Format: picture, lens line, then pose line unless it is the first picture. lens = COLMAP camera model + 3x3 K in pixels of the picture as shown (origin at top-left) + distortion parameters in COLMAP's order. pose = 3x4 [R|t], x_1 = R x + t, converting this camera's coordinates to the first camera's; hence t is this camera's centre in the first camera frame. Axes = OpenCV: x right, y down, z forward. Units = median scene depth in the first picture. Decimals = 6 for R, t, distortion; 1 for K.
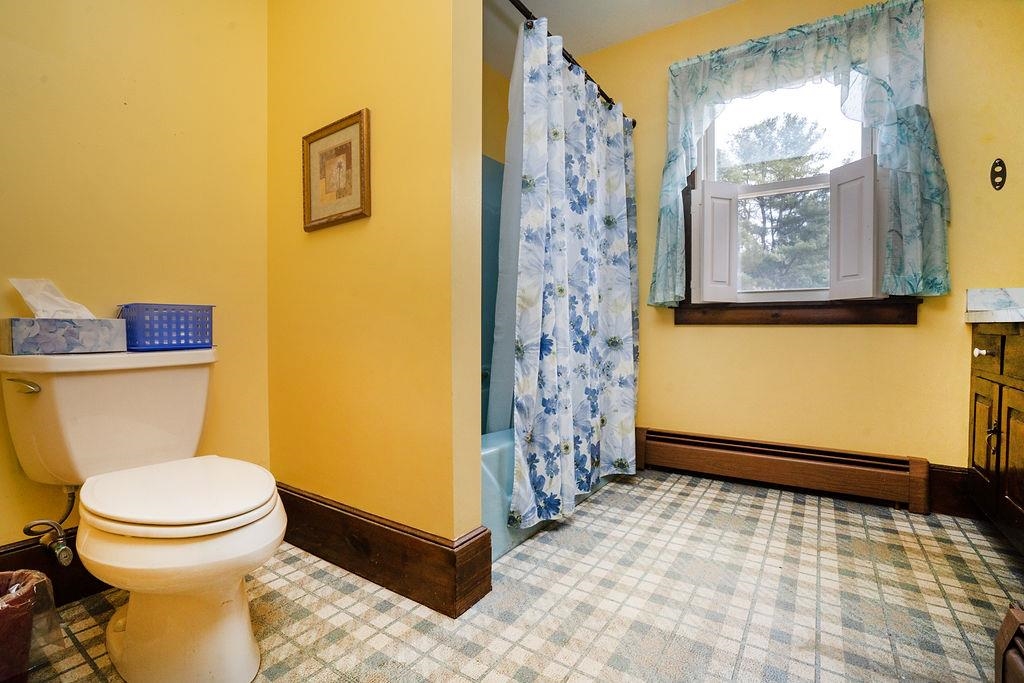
lens RADIAL K [[468.1, 0, 510.5], [0, 468.1, 345.5], [0, 0, 1]] dist [-0.061805, 0.021514]
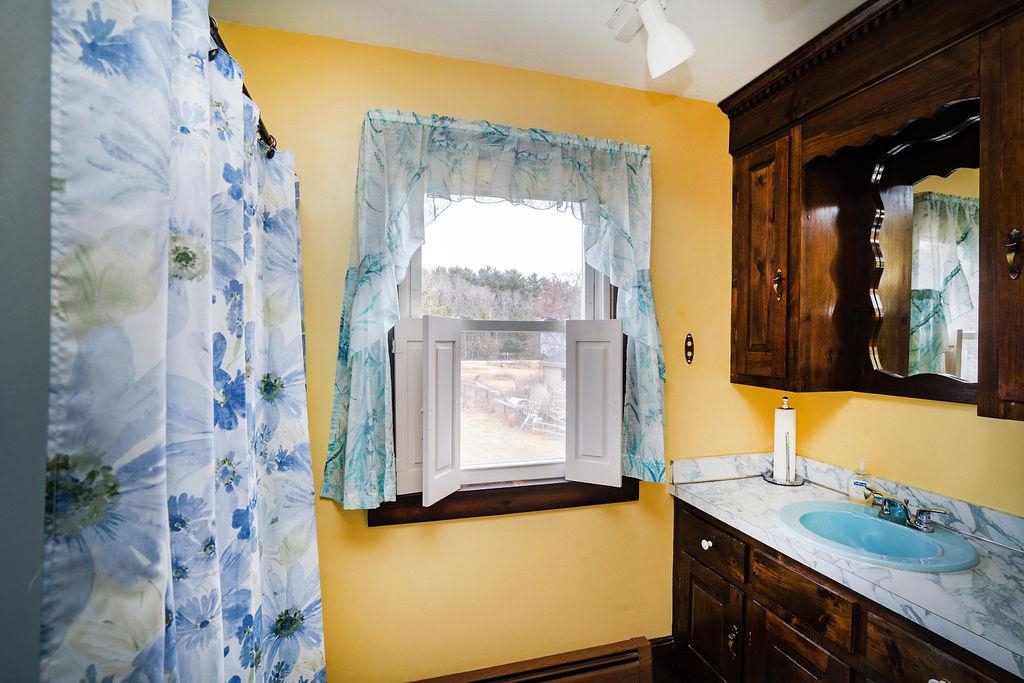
lens RADIAL K [[468.1, 0, 510.5], [0, 468.1, 345.5], [0, 0, 1]] dist [-0.061805, 0.021514]
pose [[0.645587, -0.003495, 0.763678, 0.003273], [0.018888, 0.999757, -0.011391, -0.335940], [-0.763453, 0.021778, 0.645496, 0.542573]]
